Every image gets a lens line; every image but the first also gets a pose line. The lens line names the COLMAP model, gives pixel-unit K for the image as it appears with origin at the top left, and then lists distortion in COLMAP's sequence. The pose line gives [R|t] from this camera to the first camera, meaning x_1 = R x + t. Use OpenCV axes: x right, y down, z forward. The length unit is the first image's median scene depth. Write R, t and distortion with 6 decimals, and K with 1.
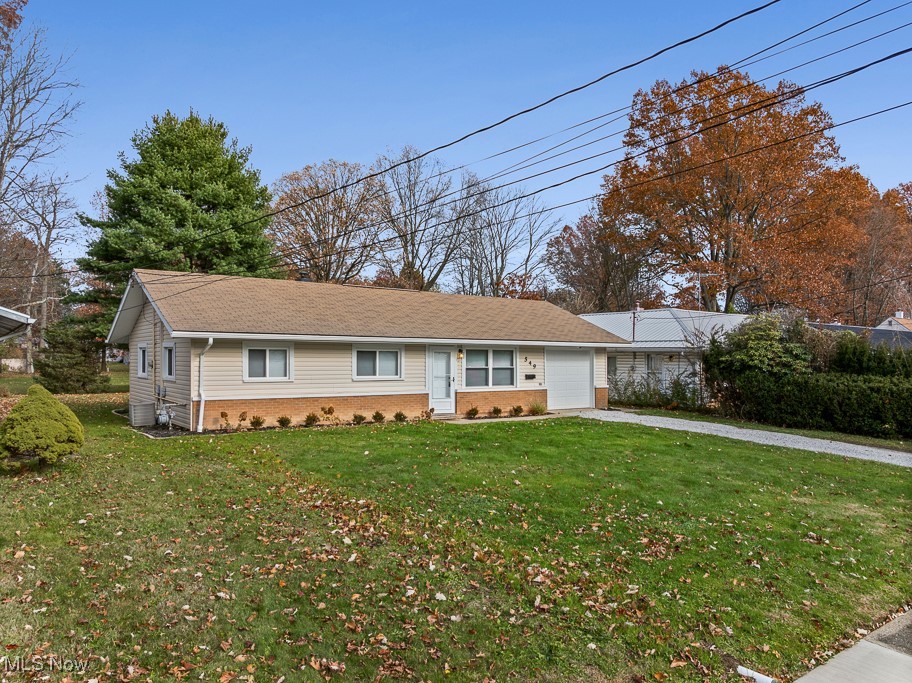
lens RADIAL K [[673.7, 0, 442.3], [0, 673.7, 342.7], [0, 0, 1]] dist [-0.029372, -0.002930]
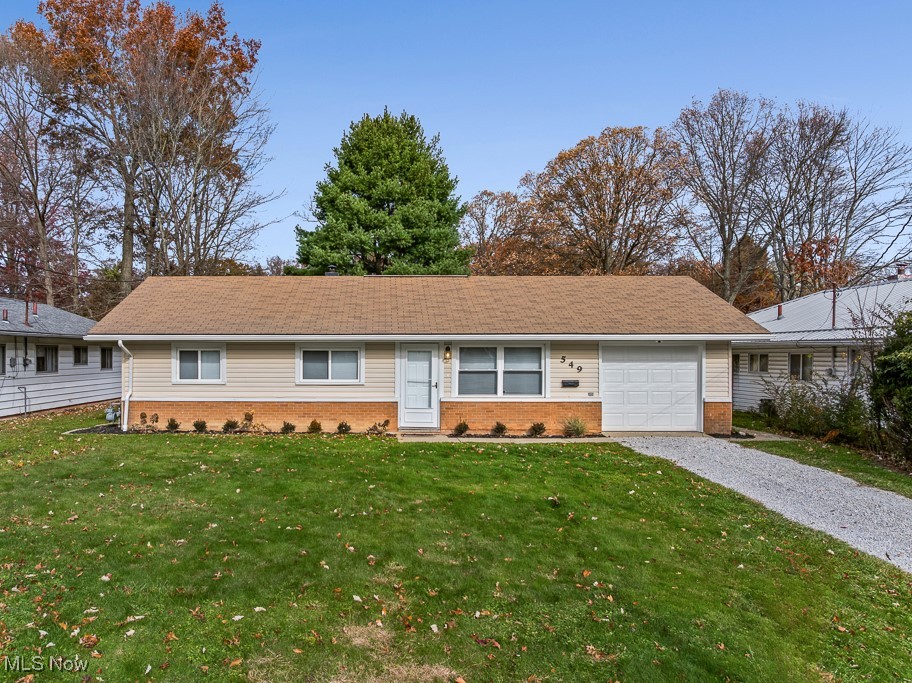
lens RADIAL K [[710.7, 0, 348.6], [0, 710.7, 345.1], [0, 0, 1]] dist [-0.030114, -0.003660]
pose [[0.783198, -0.016972, -0.621540, 0.454590], [0.018946, 0.999815, -0.003428, 0.007647], [0.621483, -0.009091, 0.783375, 0.273469]]
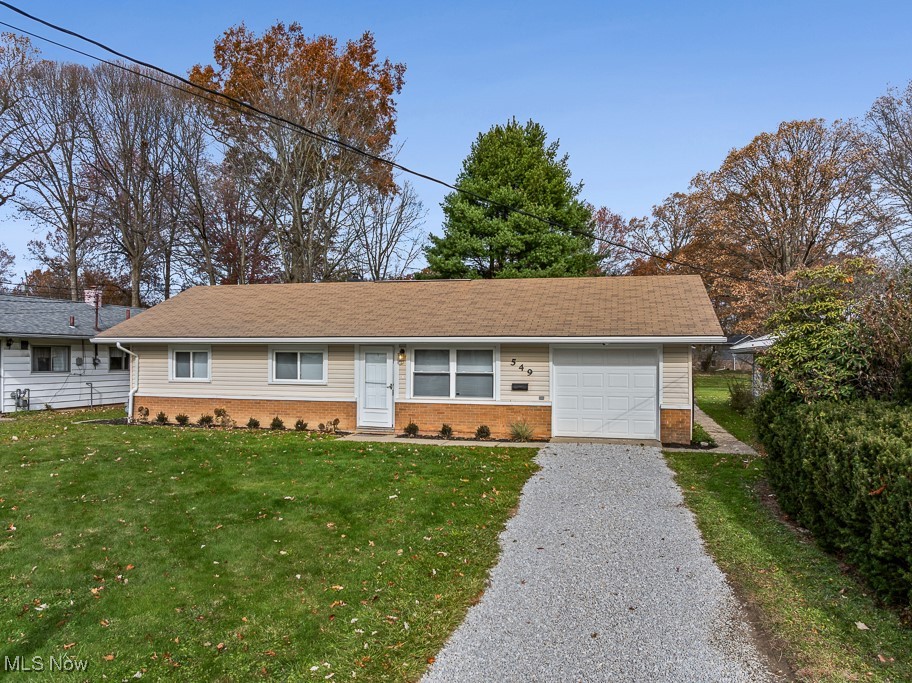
lens RADIAL K [[673.7, 0, 442.3], [0, 673.7, 342.7], [0, 0, 1]] dist [-0.029372, -0.002930]
pose [[0.631231, -0.021507, -0.775297, 0.688430], [0.015322, 0.999766, -0.015259, 0.014400], [0.775444, -0.002248, 0.631412, 0.524439]]
